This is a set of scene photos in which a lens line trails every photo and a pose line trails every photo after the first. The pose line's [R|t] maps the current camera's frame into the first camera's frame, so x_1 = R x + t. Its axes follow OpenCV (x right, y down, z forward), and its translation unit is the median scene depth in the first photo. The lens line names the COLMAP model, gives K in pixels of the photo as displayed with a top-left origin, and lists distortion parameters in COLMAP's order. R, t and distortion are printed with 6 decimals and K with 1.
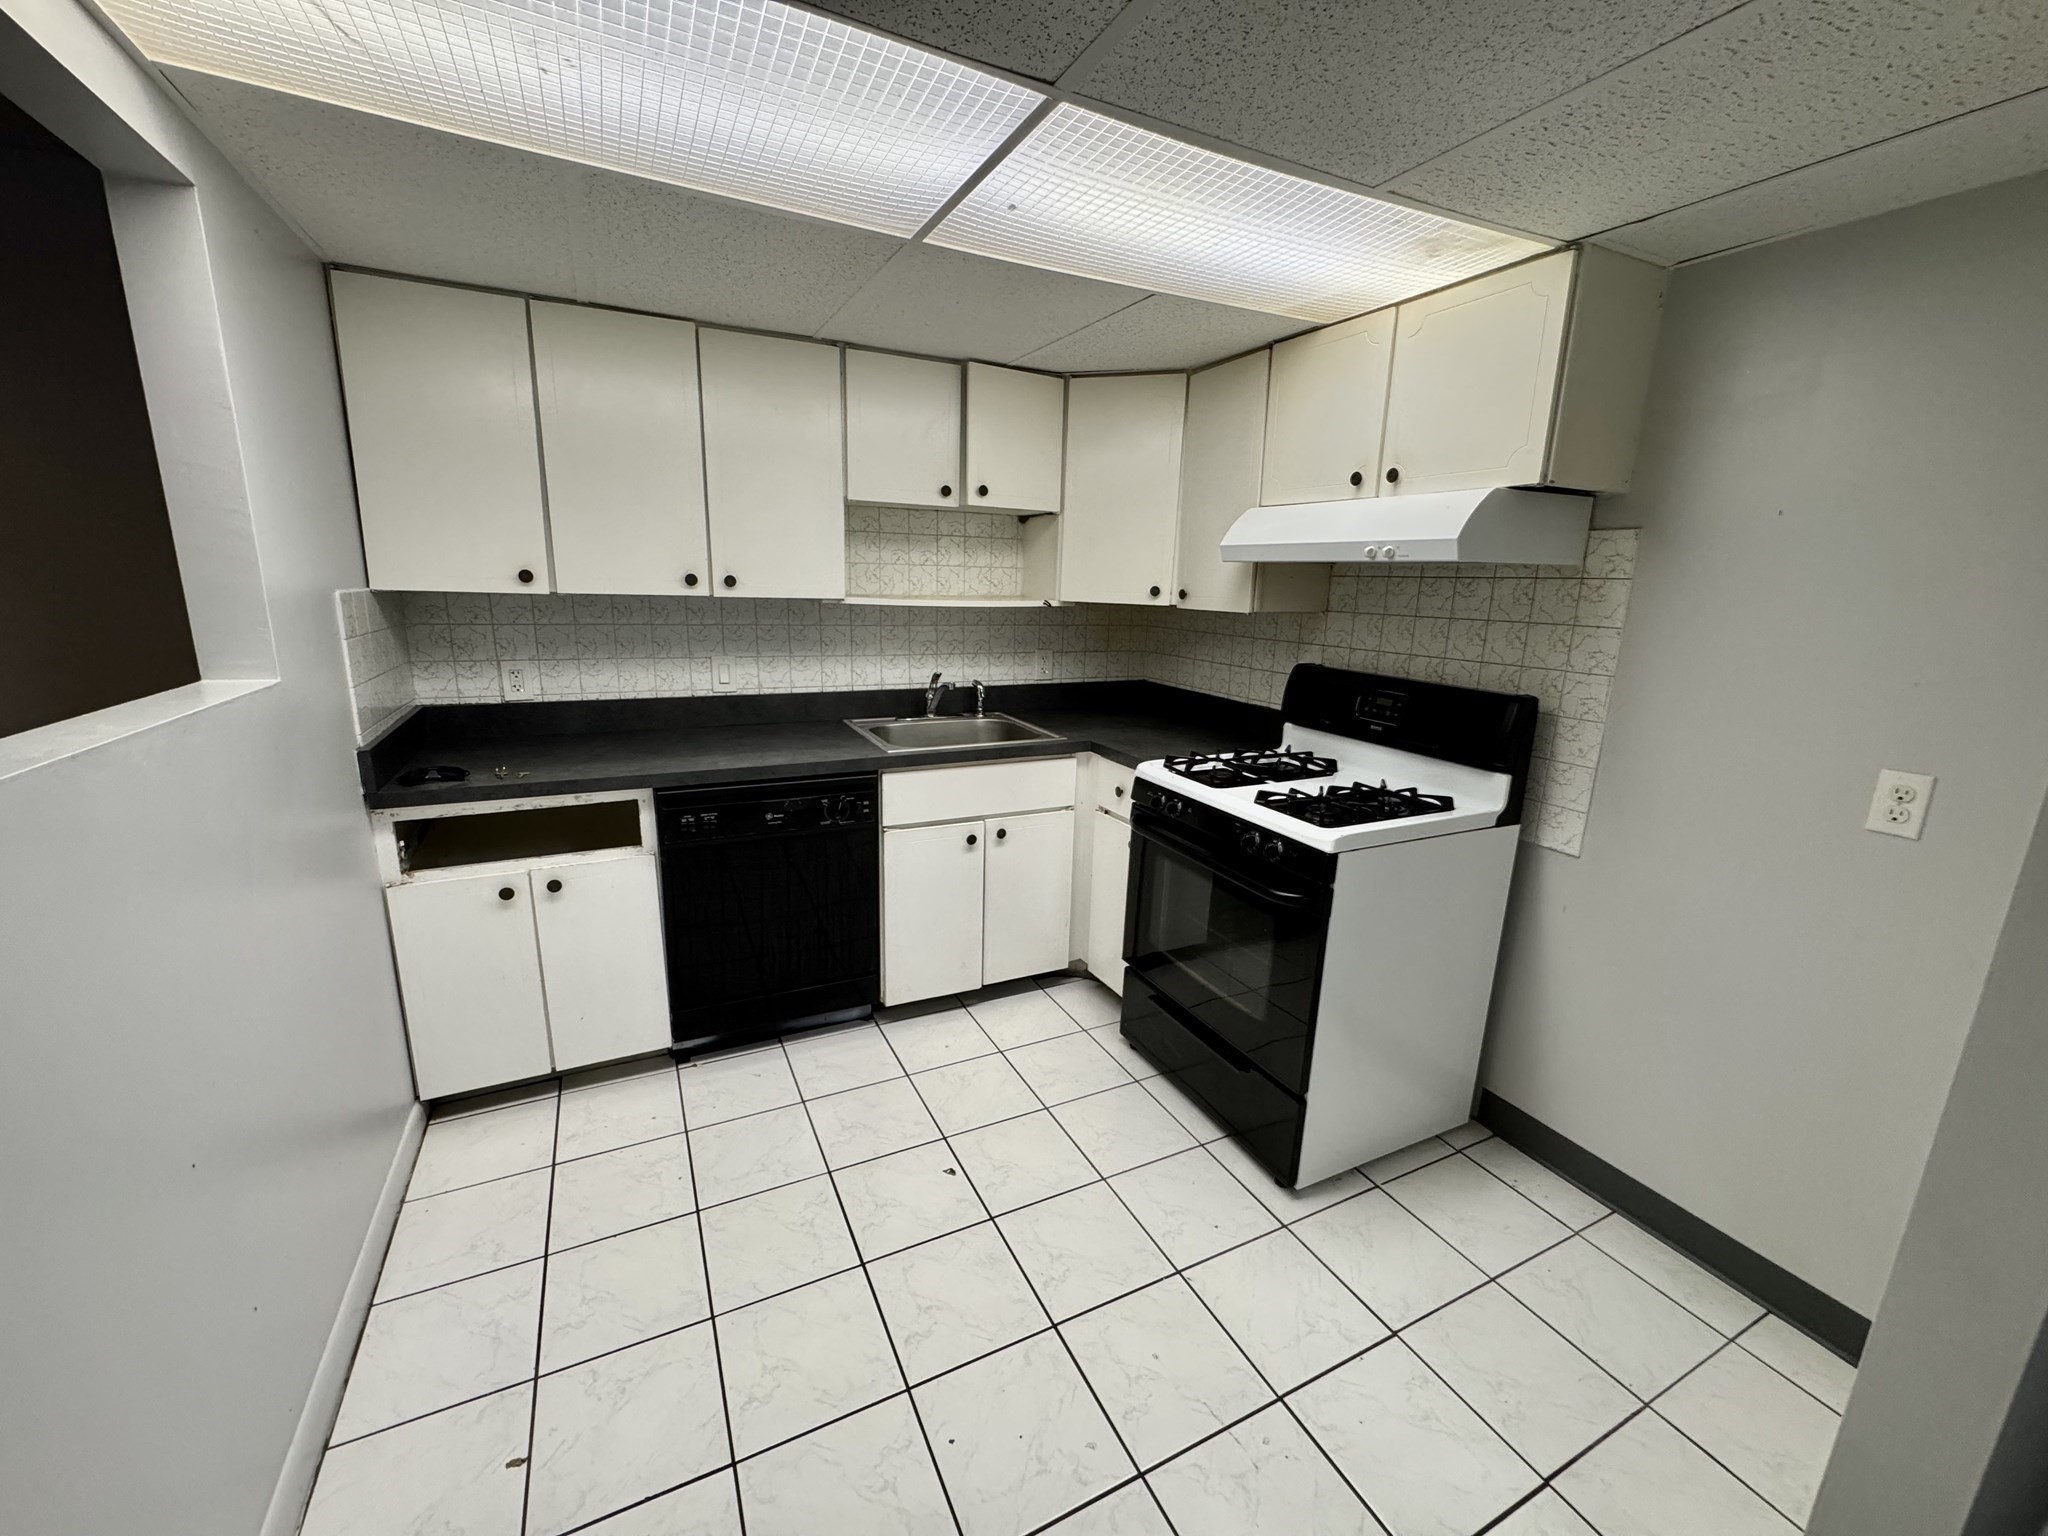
lens RADIAL K [[822.6, 0, 1024.0], [0, 822.6, 768.0], [0, 0, 1]] dist [-0.003274, 0.000040]
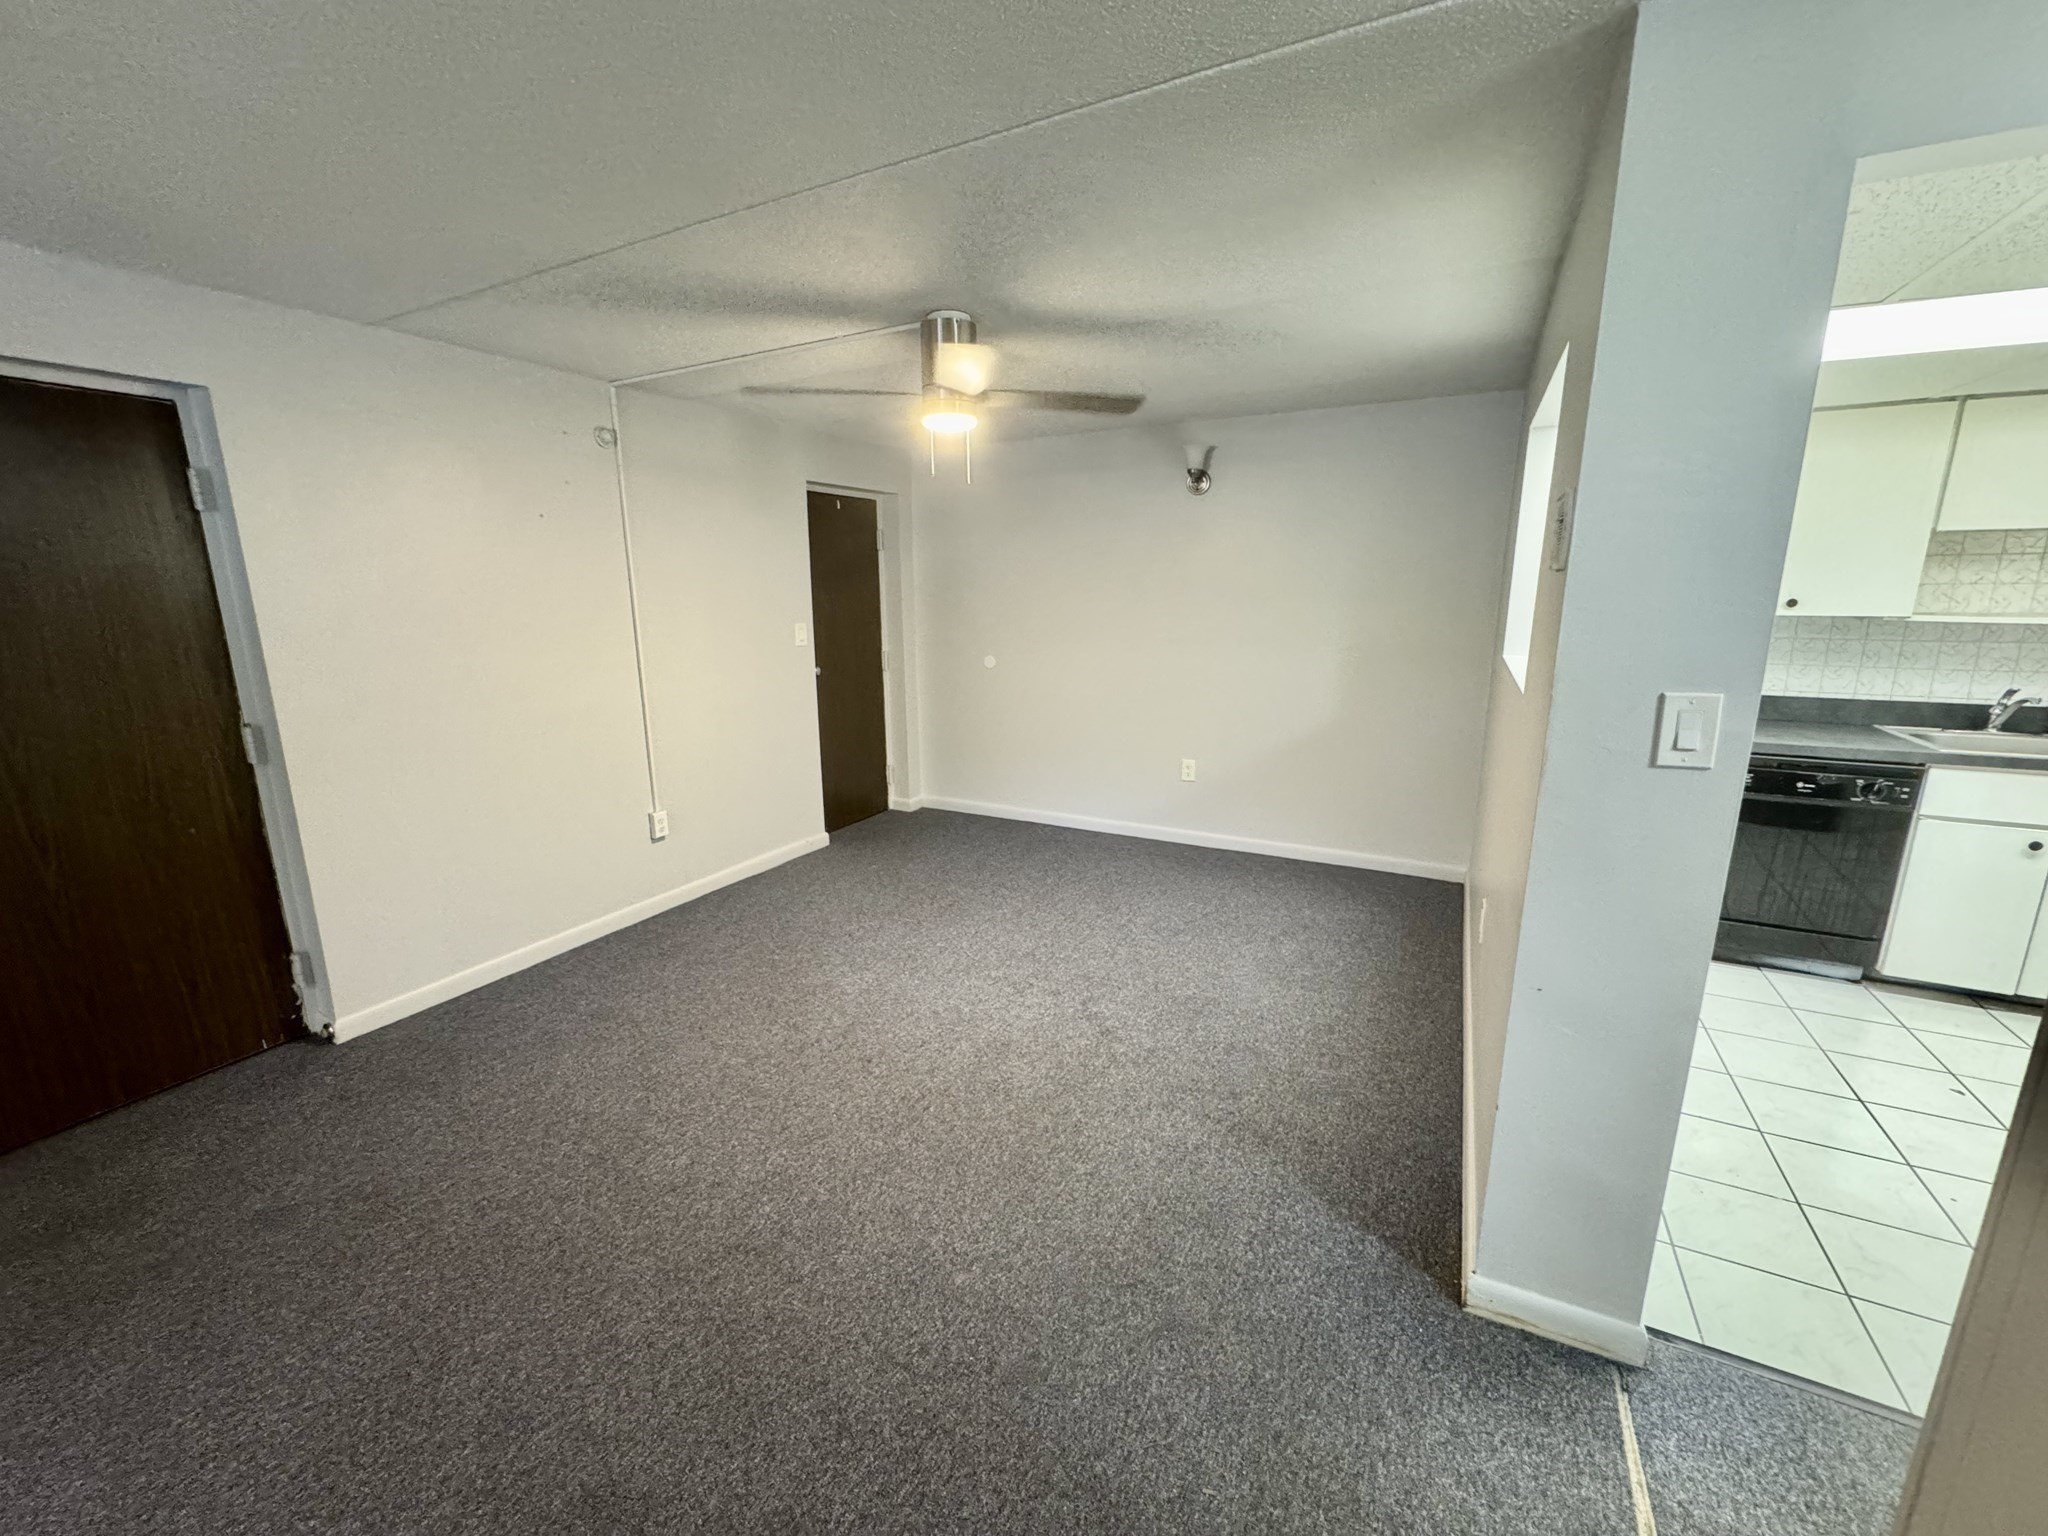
lens RADIAL K [[822.6, 0, 1024.0], [0, 822.6, 768.0], [0, 0, 1]] dist [-0.003274, 0.000040]
pose [[0.587861, 0.146693, -0.795551, -0.004676], [-0.160301, 0.985044, 0.063181, 0.123443], [0.792921, 0.090386, 0.602584, -0.626139]]
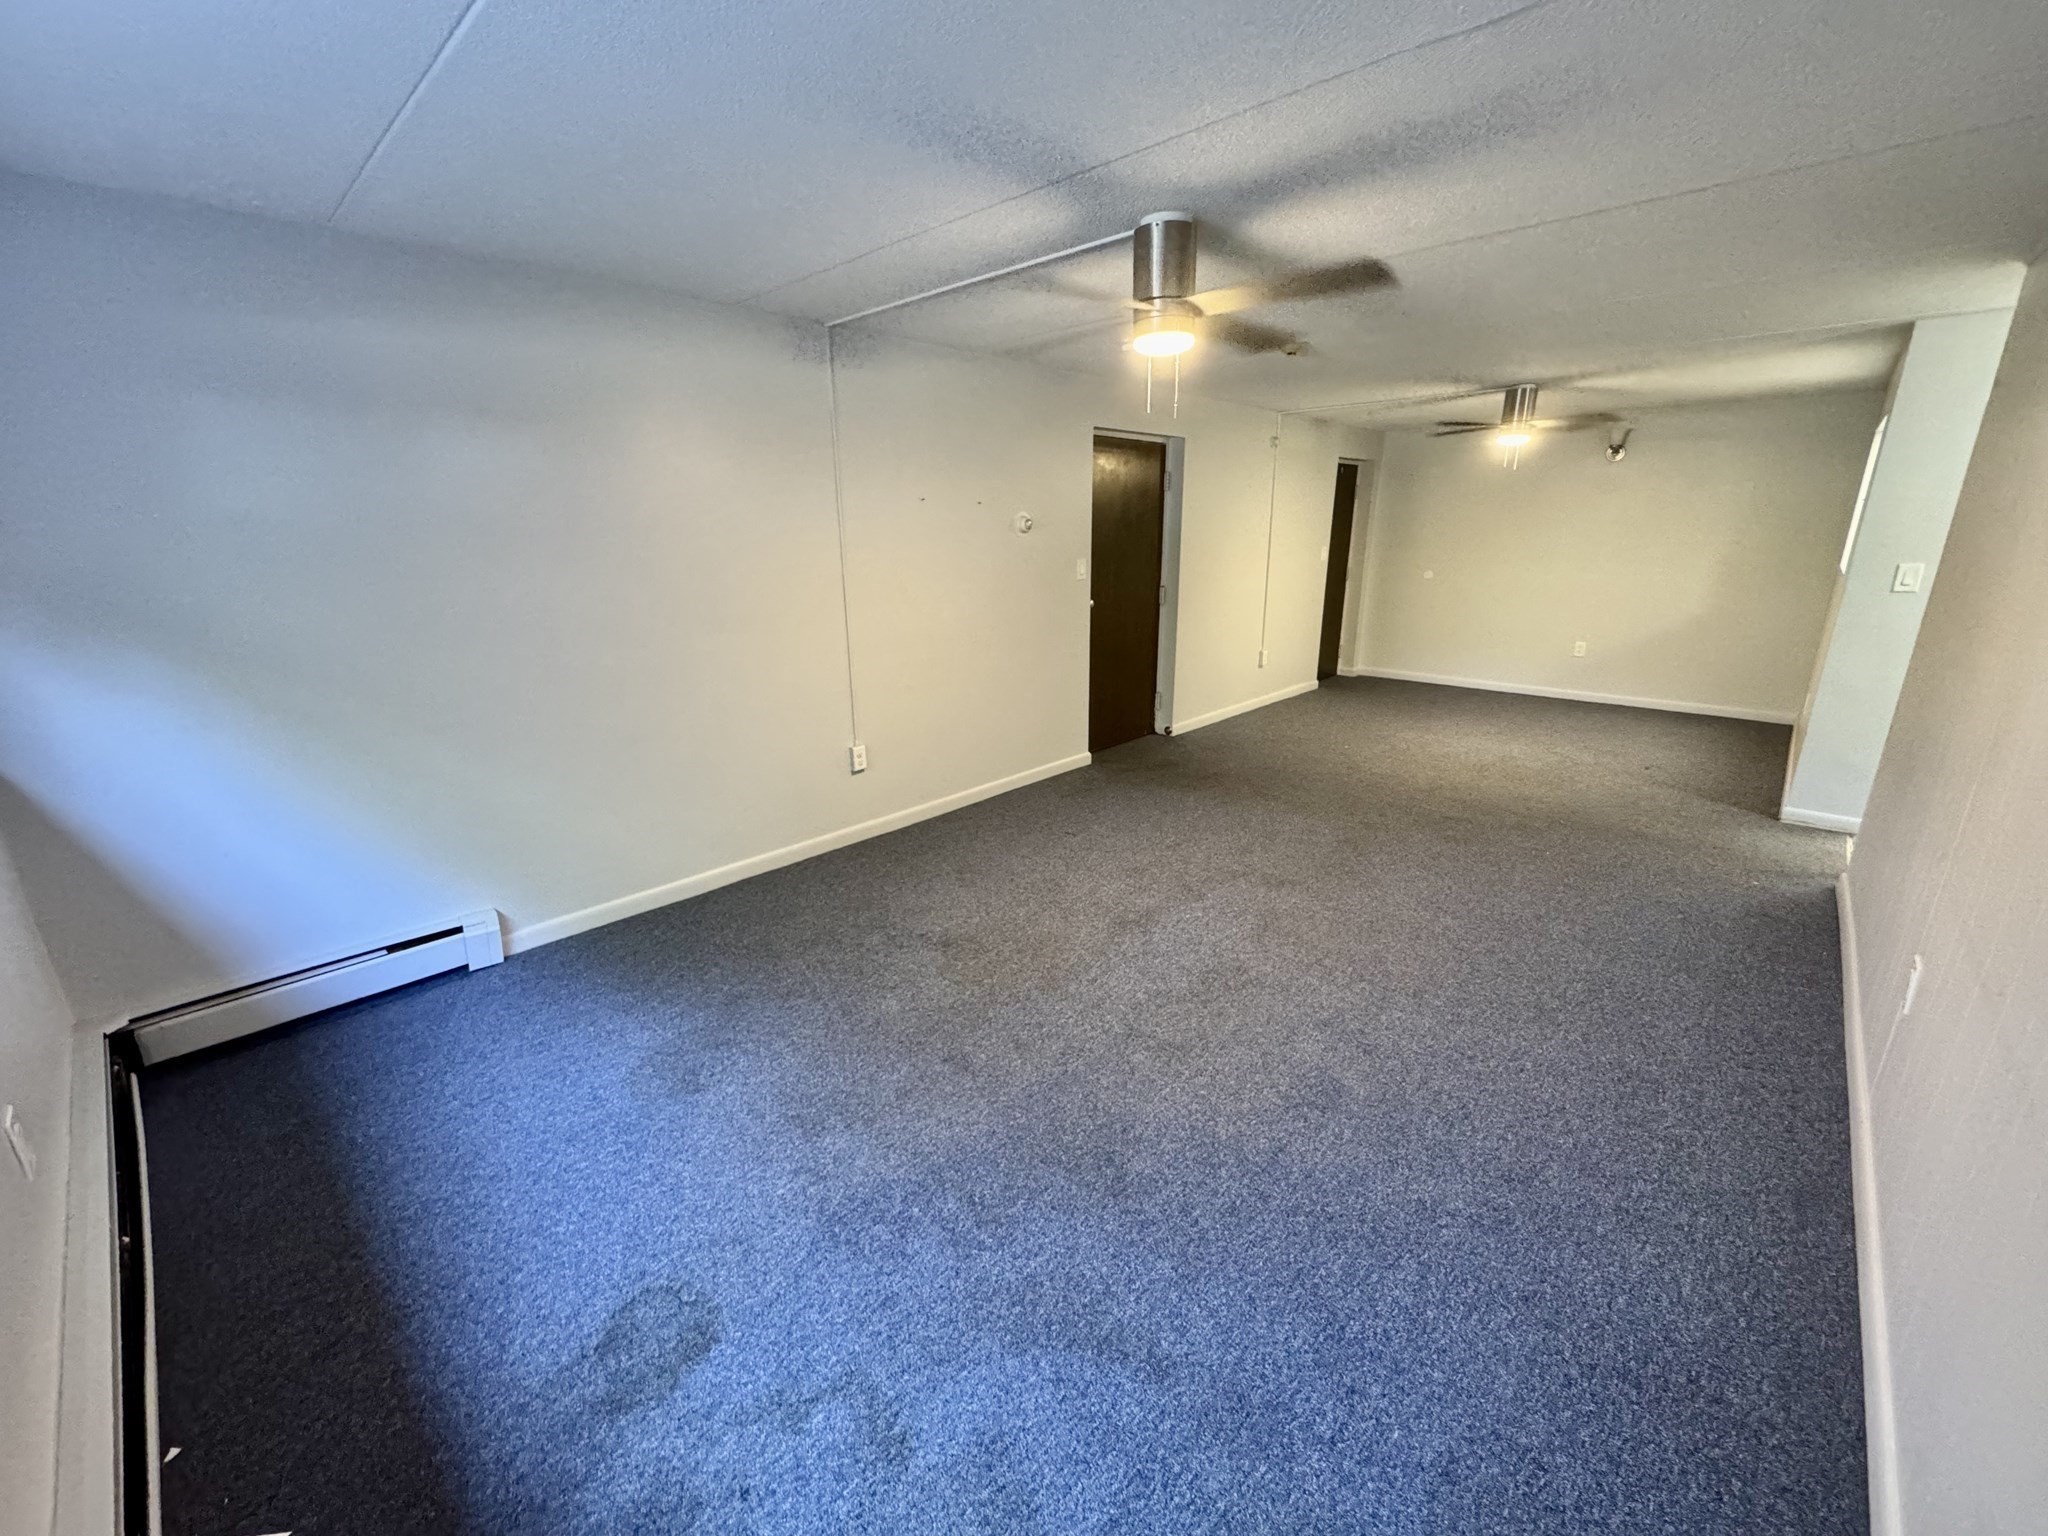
lens RADIAL K [[822.6, 0, 1024.0], [0, 822.6, 768.0], [0, 0, 1]] dist [-0.003274, 0.000040]
pose [[0.349662, 0.239050, -0.905865, 1.553984], [-0.190705, 0.964817, 0.180995, 0.821360], [0.917261, 0.109466, 0.382948, -3.620466]]
